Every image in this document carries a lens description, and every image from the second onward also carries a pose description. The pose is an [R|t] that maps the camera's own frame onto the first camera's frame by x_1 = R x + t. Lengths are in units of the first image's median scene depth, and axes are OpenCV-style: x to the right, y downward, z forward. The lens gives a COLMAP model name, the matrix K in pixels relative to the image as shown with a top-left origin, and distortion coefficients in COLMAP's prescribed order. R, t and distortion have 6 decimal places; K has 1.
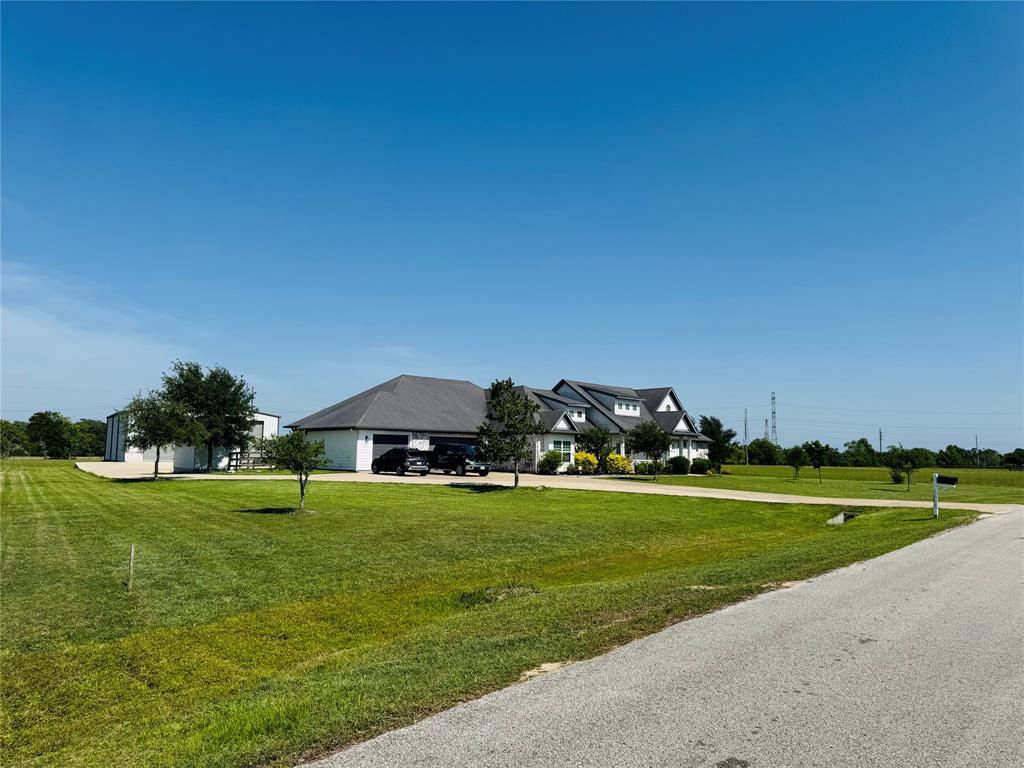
lens RADIAL K [[725.0, 0, 515.0], [0, 725.0, 396.7], [0, 0, 1]] dist [0.055926, -0.047293]
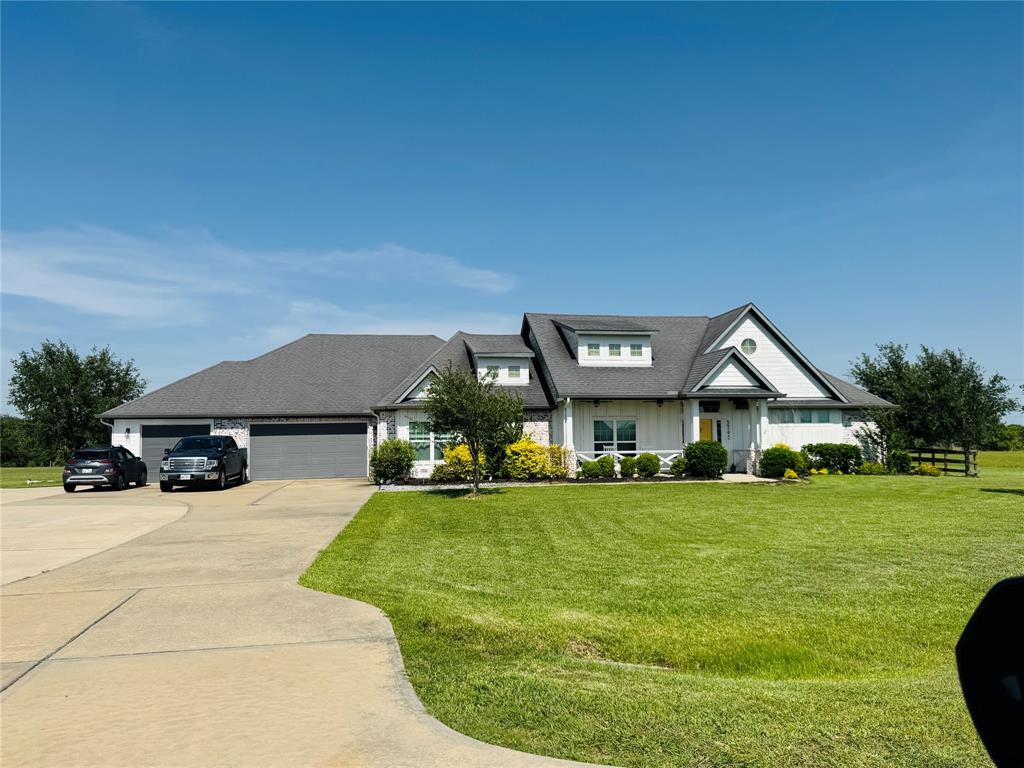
lens RADIAL K [[763.6, 0, 512.0], [0, 763.6, 384.0], [0, 0, 1]] dist [0.008533, 0.001429]
pose [[0.821912, -0.073539, -0.564847, 0.437577], [0.075501, 0.996946, -0.019933, 0.048136], [0.564588, -0.026263, 0.824955, 0.549703]]
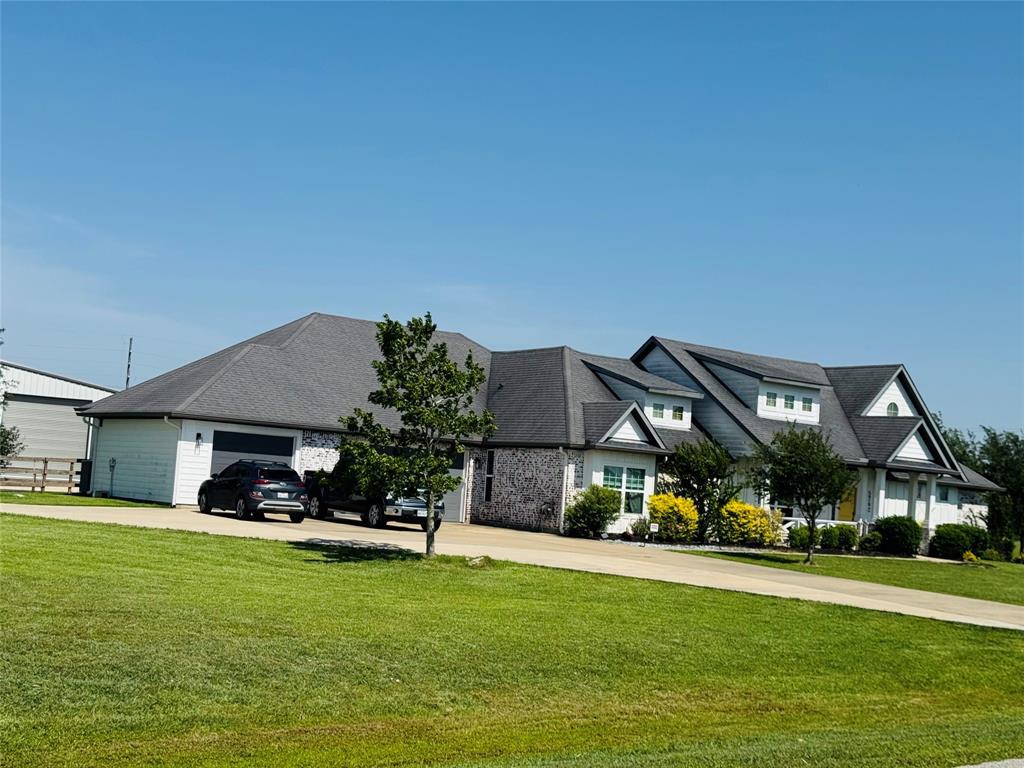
lens RADIAL K [[1444.5, 0, 512.0], [0, 1444.5, 384.0], [0, 0, 1]] dist [0.009960, 0.008002]
pose [[0.987407, 0.044367, -0.151853, 0.130720], [-0.044587, 0.999004, 0.001958, 0.009643], [0.151788, 0.004837, 0.988401, 0.082755]]
